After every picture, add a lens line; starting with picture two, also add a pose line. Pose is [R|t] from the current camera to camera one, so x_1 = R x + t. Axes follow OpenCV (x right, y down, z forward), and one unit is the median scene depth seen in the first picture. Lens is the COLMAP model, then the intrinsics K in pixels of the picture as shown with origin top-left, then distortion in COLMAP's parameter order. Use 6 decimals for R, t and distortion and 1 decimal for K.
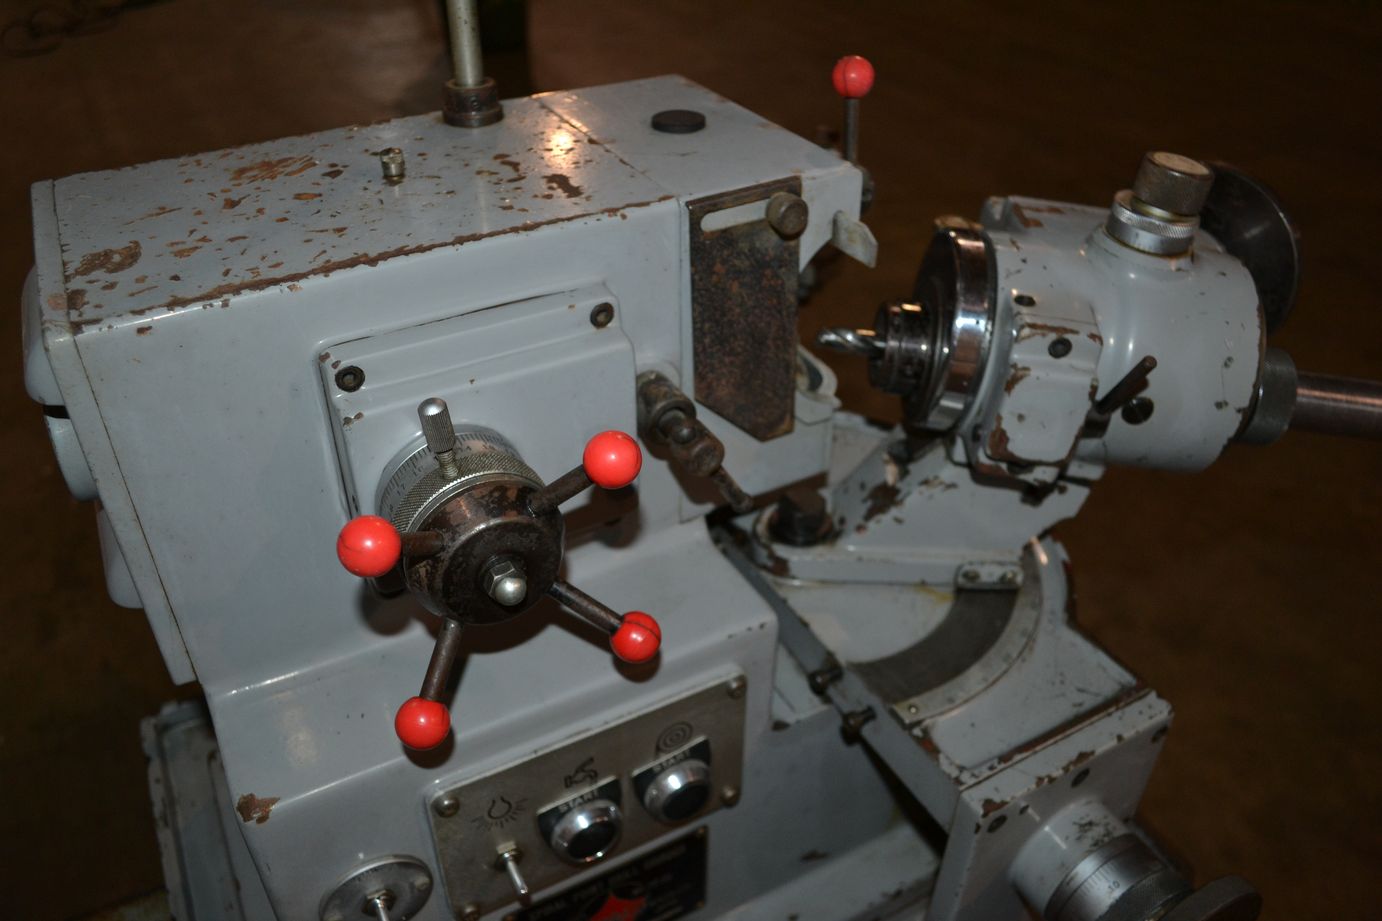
lens RADIAL K [[1065.9, 0, 689.5], [0, 1065.9, 462.0], [0, 0, 1]] dist [-0.001263, -0.000161]
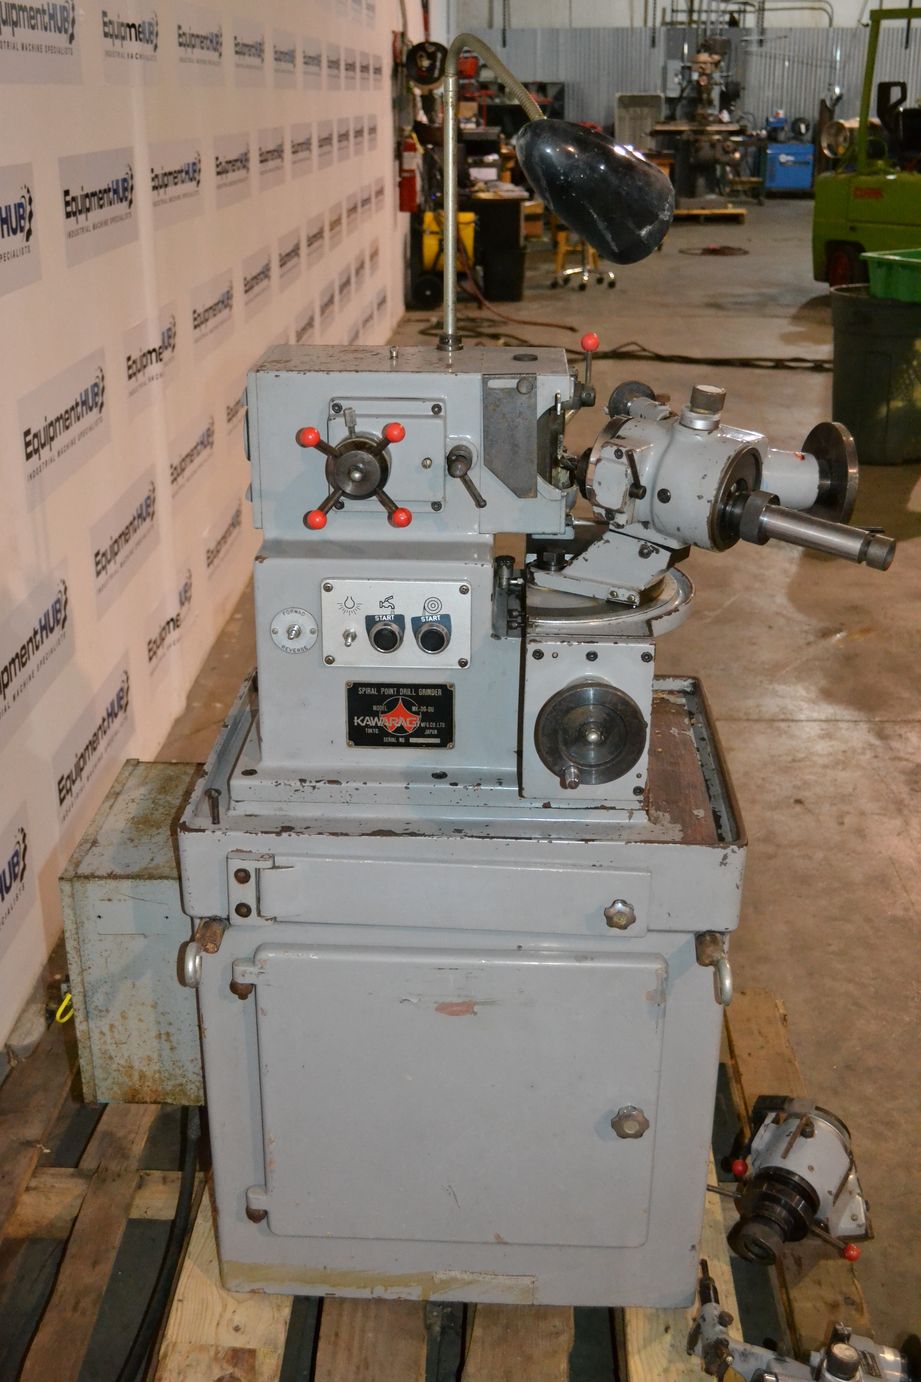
lens RADIAL K [[1494.9, 0, 459.3], [0, 1494.9, 690.9], [0, 0, 1]] dist [-0.000885, 0.000000]
pose [[0.858525, 0.195185, -0.474171, 1.610084], [-0.294023, 0.944986, -0.143363, 0.891542], [0.420102, 0.262498, 0.868683, -1.692186]]
